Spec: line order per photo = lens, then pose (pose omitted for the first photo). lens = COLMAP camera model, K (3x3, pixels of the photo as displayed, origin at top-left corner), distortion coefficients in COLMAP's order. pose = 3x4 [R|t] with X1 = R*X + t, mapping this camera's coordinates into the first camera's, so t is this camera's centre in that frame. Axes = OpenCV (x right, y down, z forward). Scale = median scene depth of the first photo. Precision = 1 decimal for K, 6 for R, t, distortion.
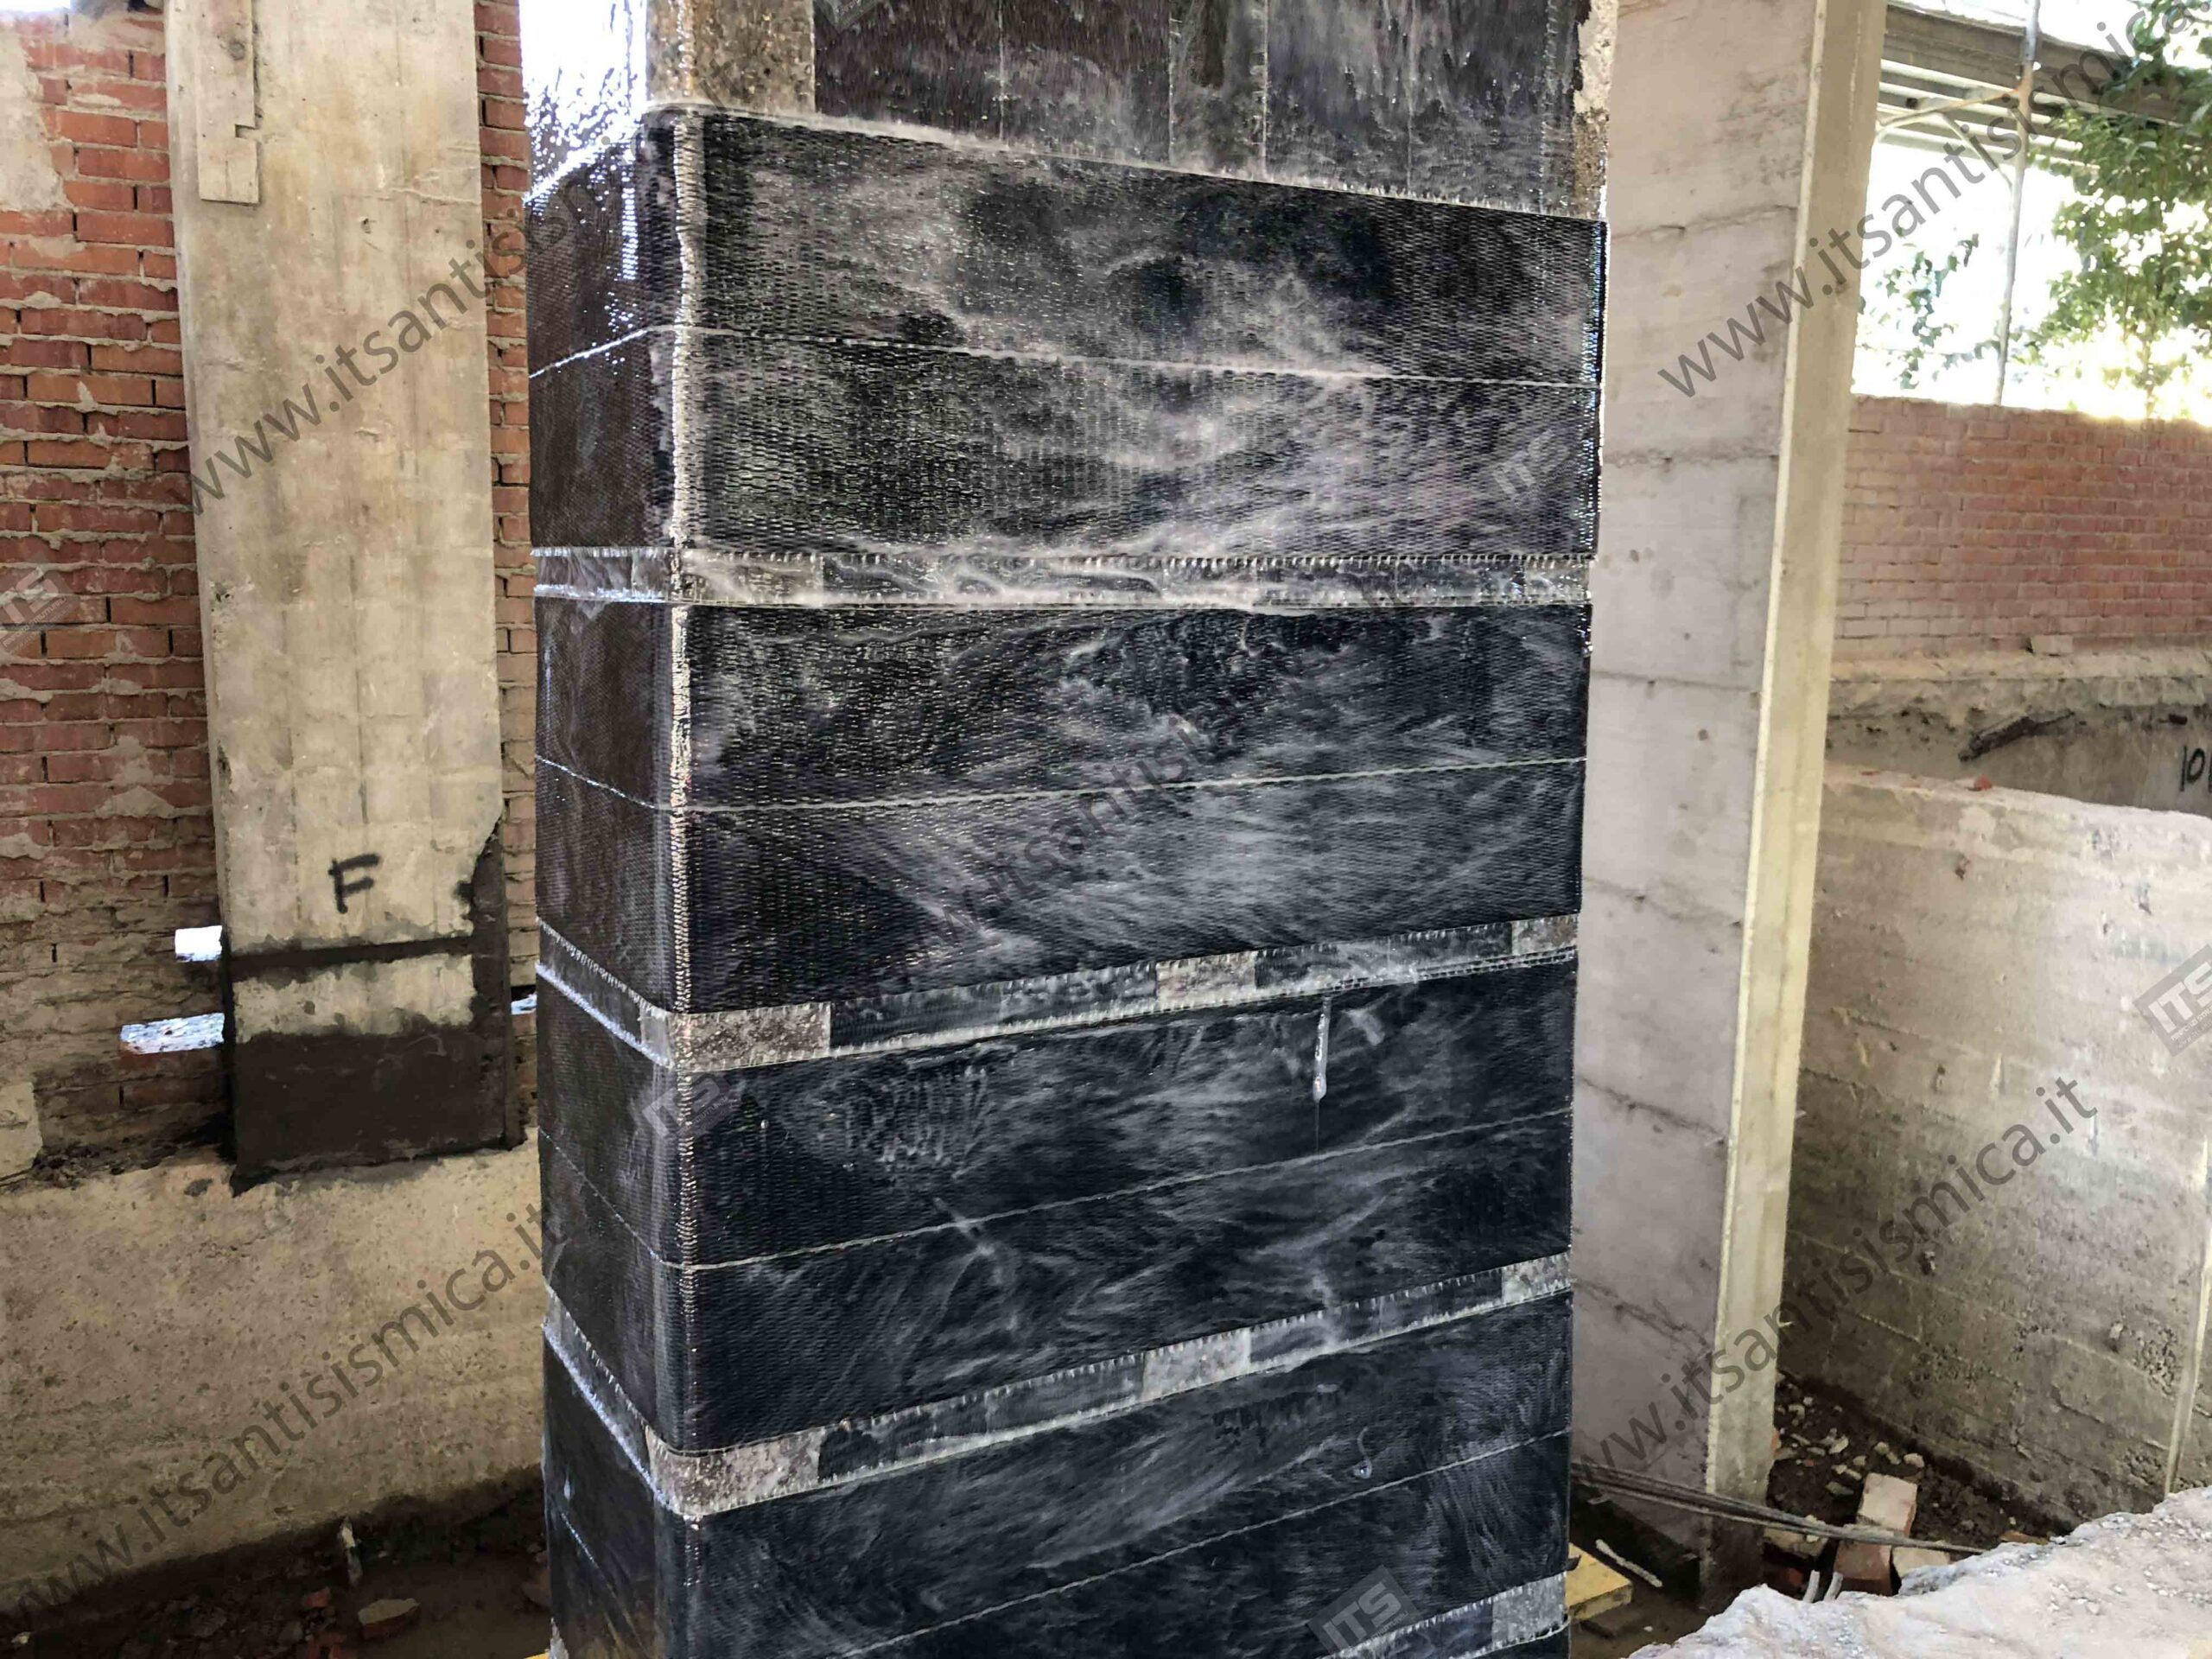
lens RADIAL K [[1861.7, 0, 1106.0], [0, 1861.7, 829.5], [0, 0, 1]] dist [0.014725, 0.014664]
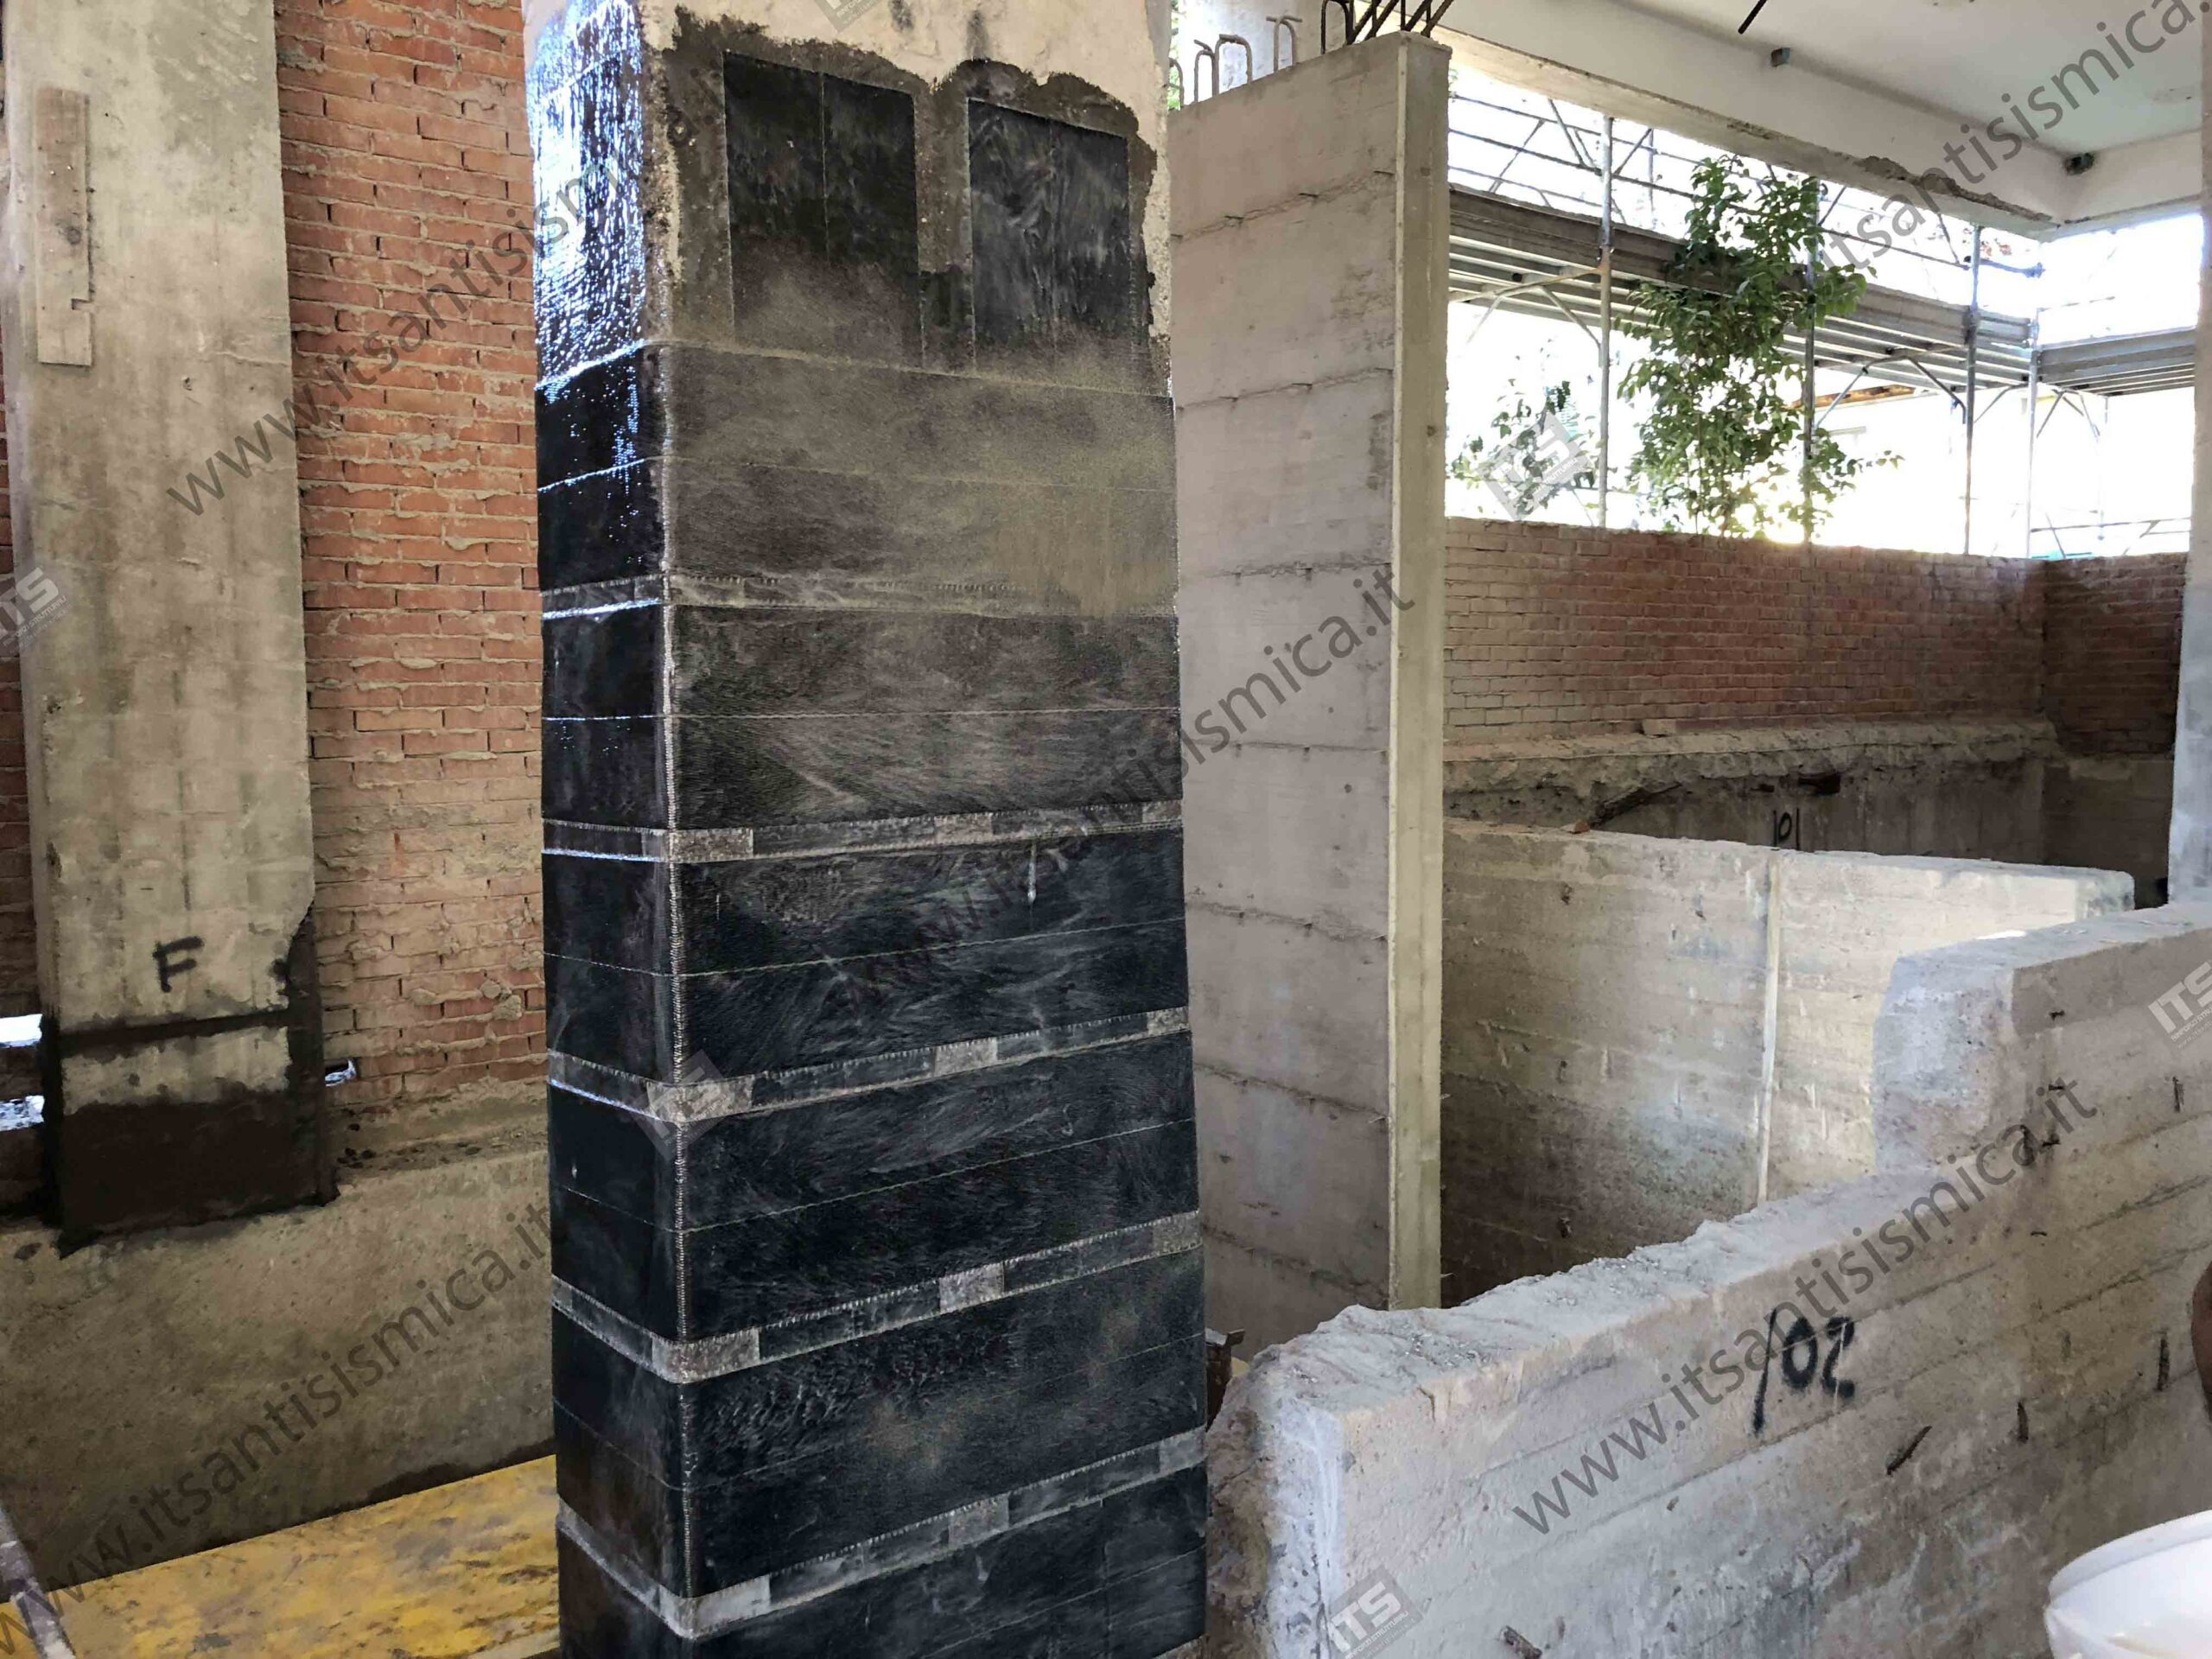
lens RADIAL K [[1982.9, 0, 1106.0], [0, 1982.9, 829.5], [0, 0, 1]] dist [0.051833, -0.014782]
pose [[0.989468, -0.035387, 0.140363, -0.023493], [0.047339, 0.995446, -0.082748, 0.078239], [-0.136795, 0.088521, 0.986636, -0.270141]]
